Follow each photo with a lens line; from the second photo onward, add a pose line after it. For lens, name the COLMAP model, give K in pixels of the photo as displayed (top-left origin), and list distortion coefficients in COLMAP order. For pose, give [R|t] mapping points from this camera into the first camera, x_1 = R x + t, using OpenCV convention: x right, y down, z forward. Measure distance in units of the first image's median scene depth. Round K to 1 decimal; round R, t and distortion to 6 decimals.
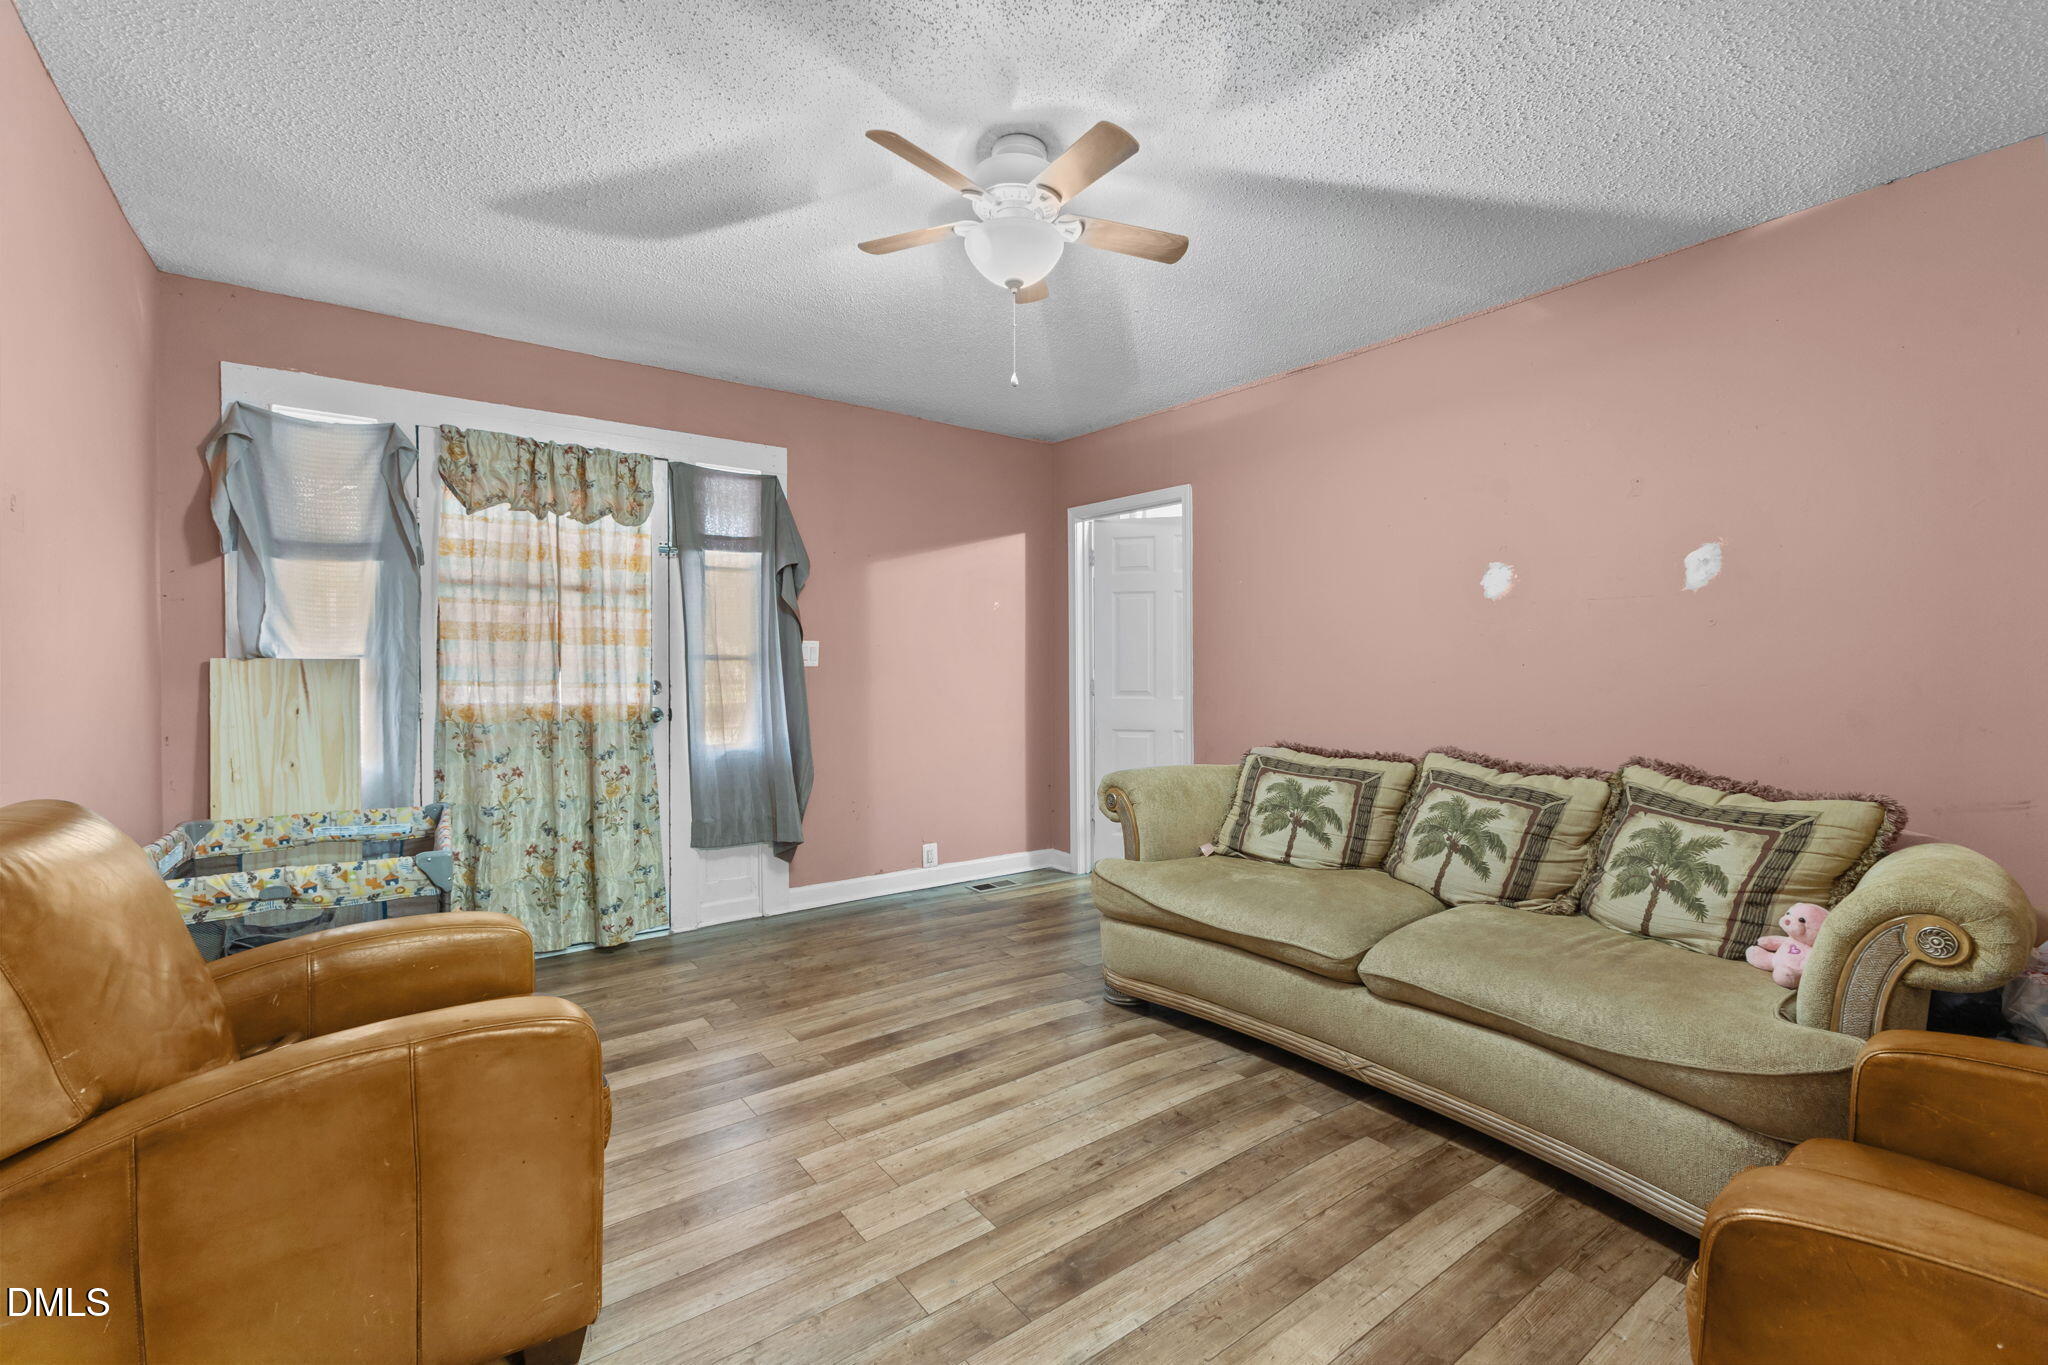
lens RADIAL K [[878.4, 0, 1024.5], [0, 878.4, 676.5], [0, 0, 1]] dist [0.009679, -0.000193]
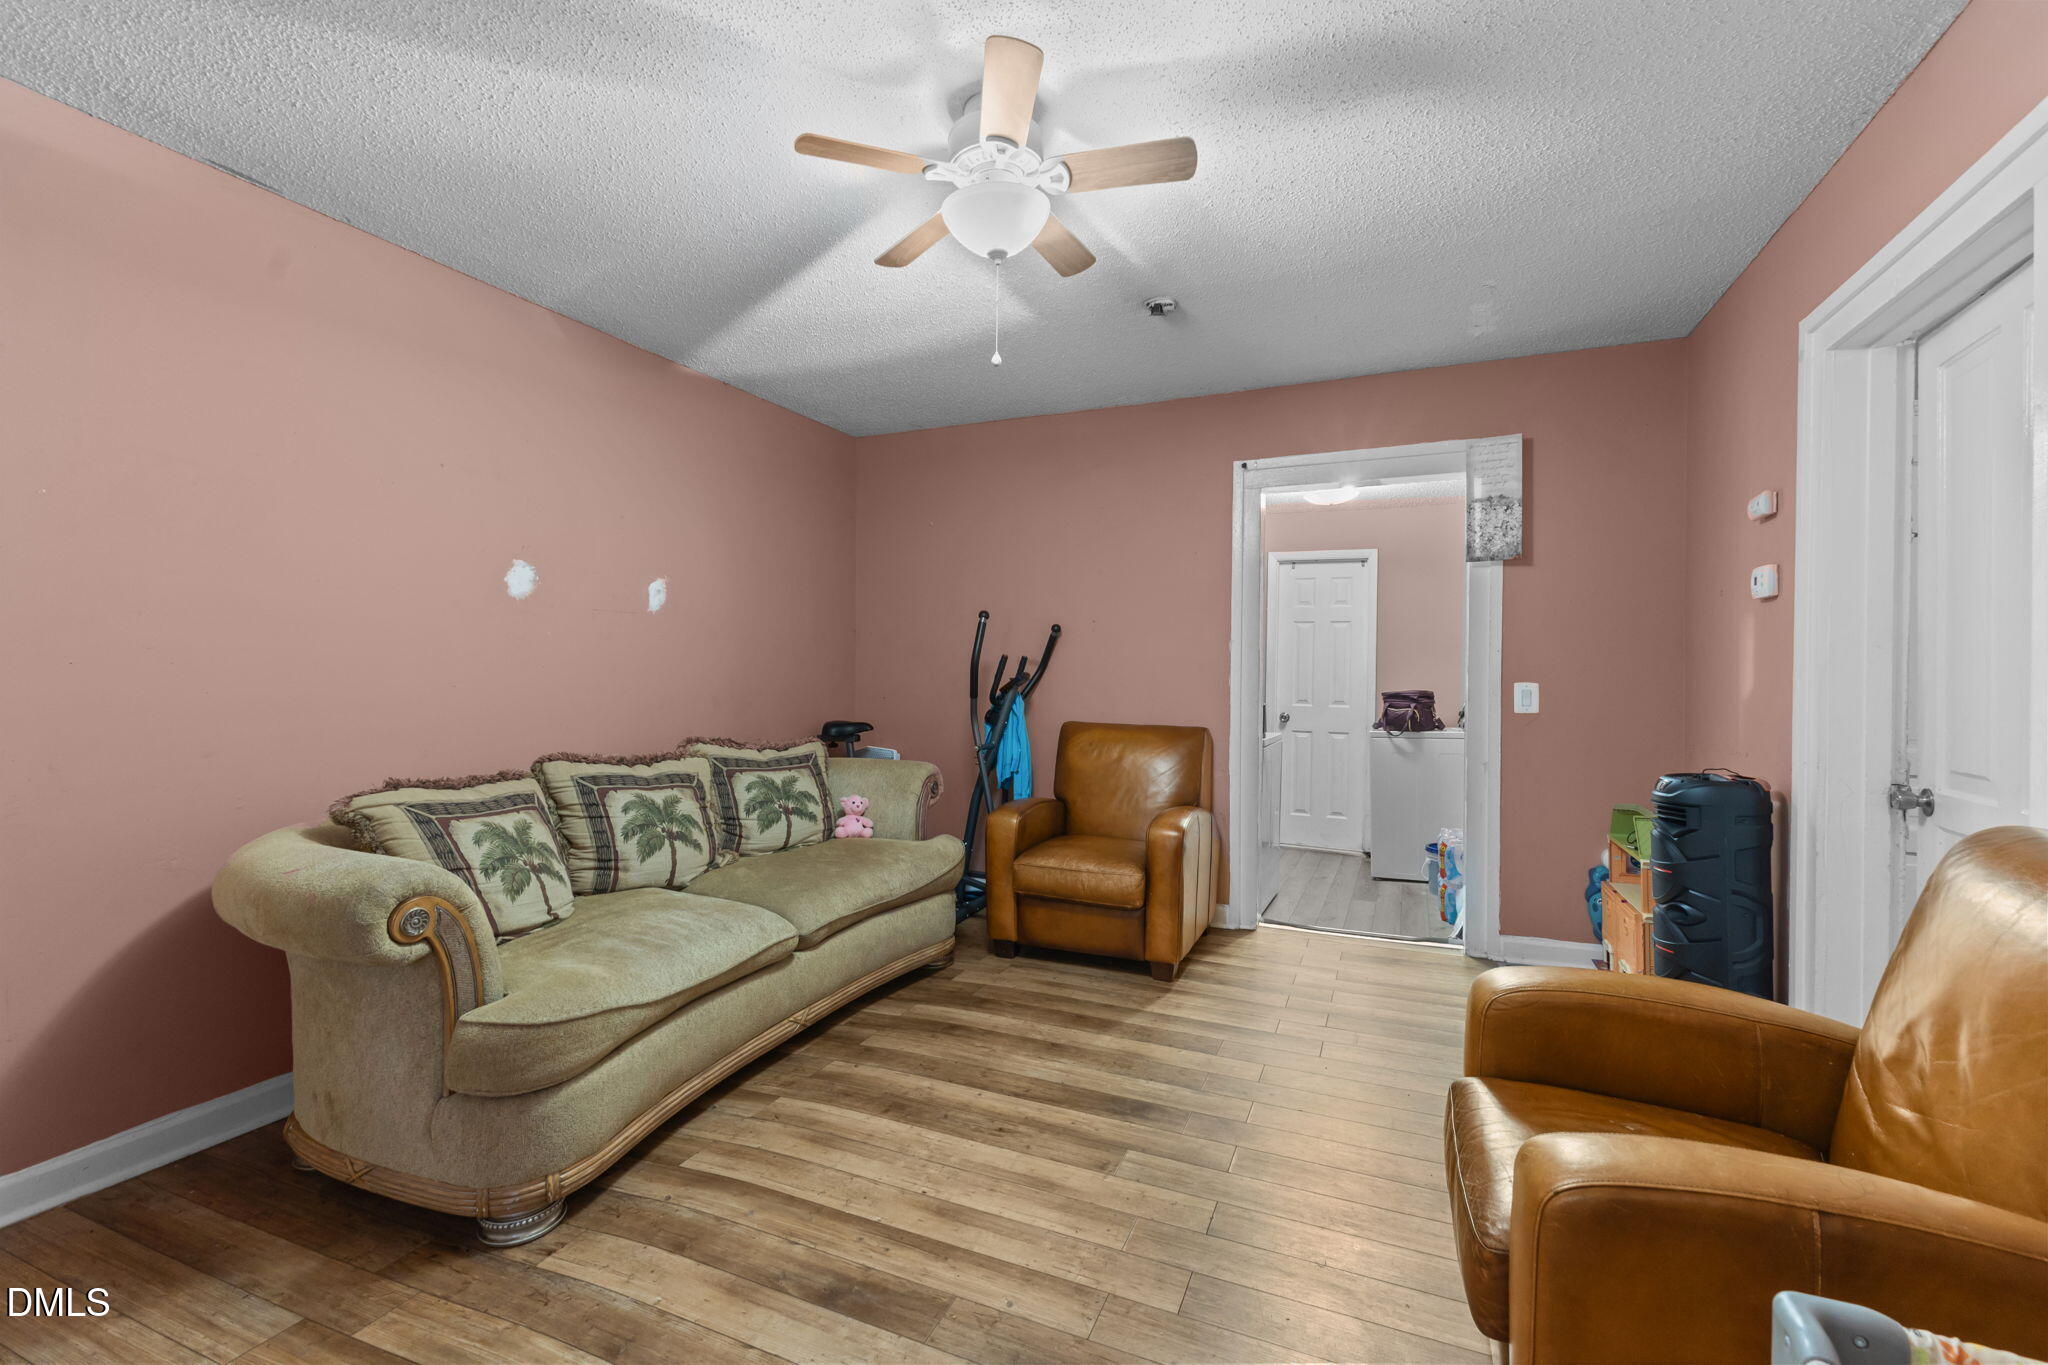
lens RADIAL K [[878.4, 0, 1024.5], [0, 878.4, 676.5], [0, 0, 1]] dist [0.009679, -0.000193]
pose [[-0.501485, -0.009945, 0.865109, -0.784003], [0.002915, 0.999909, 0.013185, -0.018571], [-0.865162, 0.009134, -0.501410, 1.372869]]
